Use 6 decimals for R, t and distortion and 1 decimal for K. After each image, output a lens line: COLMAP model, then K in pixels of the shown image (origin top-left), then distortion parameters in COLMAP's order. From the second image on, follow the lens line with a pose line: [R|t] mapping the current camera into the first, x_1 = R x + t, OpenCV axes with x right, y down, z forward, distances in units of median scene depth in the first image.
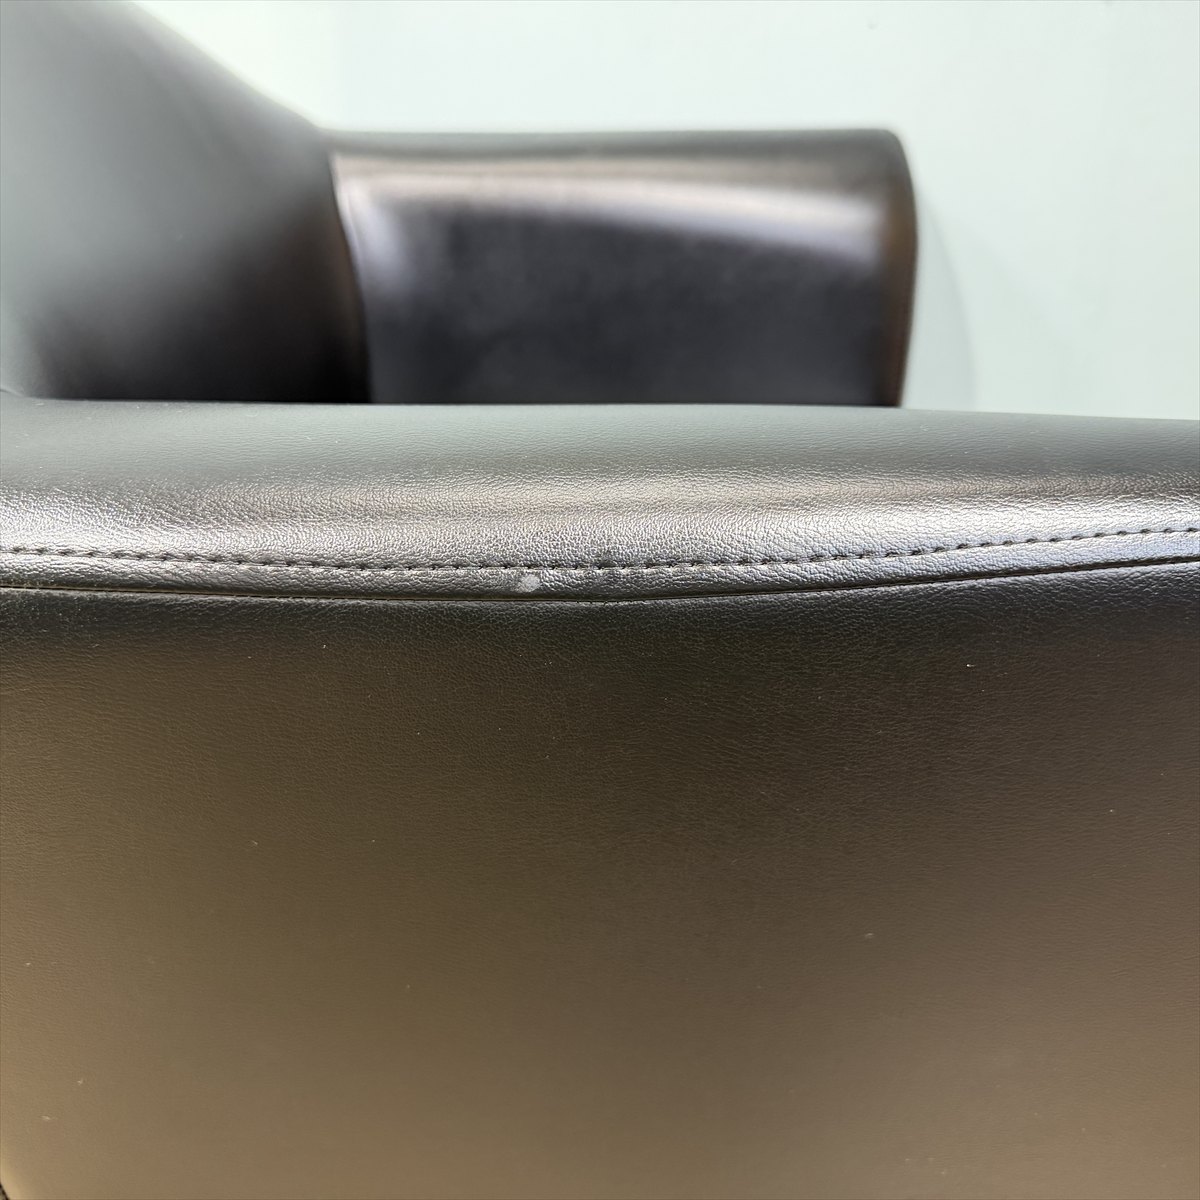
lens RADIAL K [[1160.6, 0, 592.9], [0, 1160.6, 599.2], [0, 0, 1]] dist [0.011120, -0.019532]
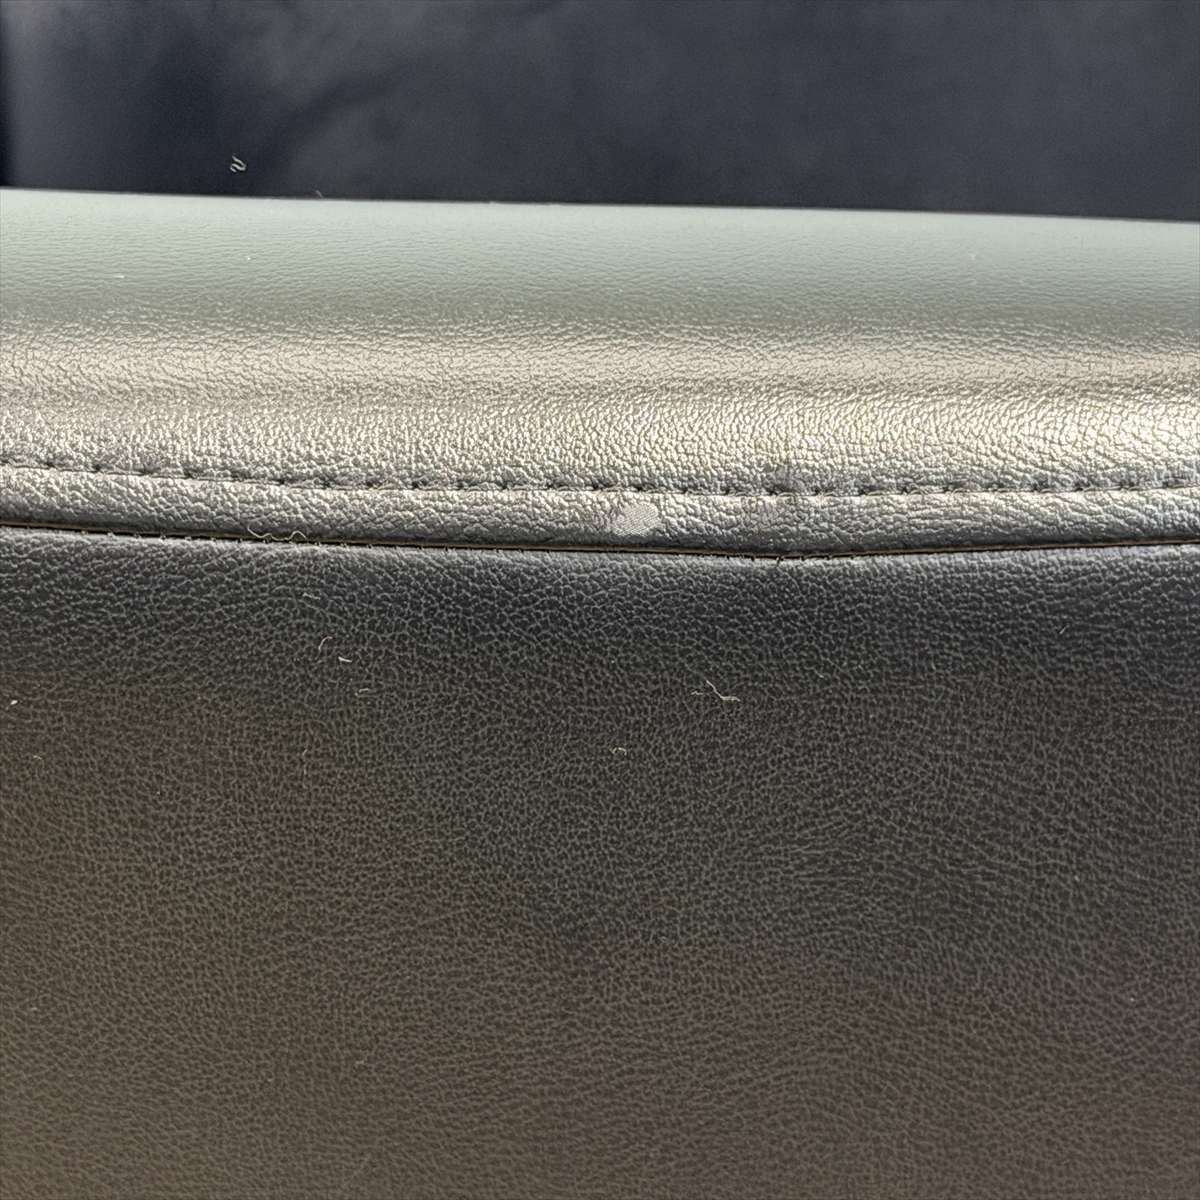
lens RADIAL K [[3411.5, 0, 600.0], [0, 3411.5, 600.0], [0, 0, 1]] dist [-0.143658, 0.488429]
pose [[0.999181, 0.017962, 0.036259, -0.127894], [-0.014989, 0.996630, -0.080645, 0.148777], [-0.037585, 0.080036, 0.996083, -0.547689]]
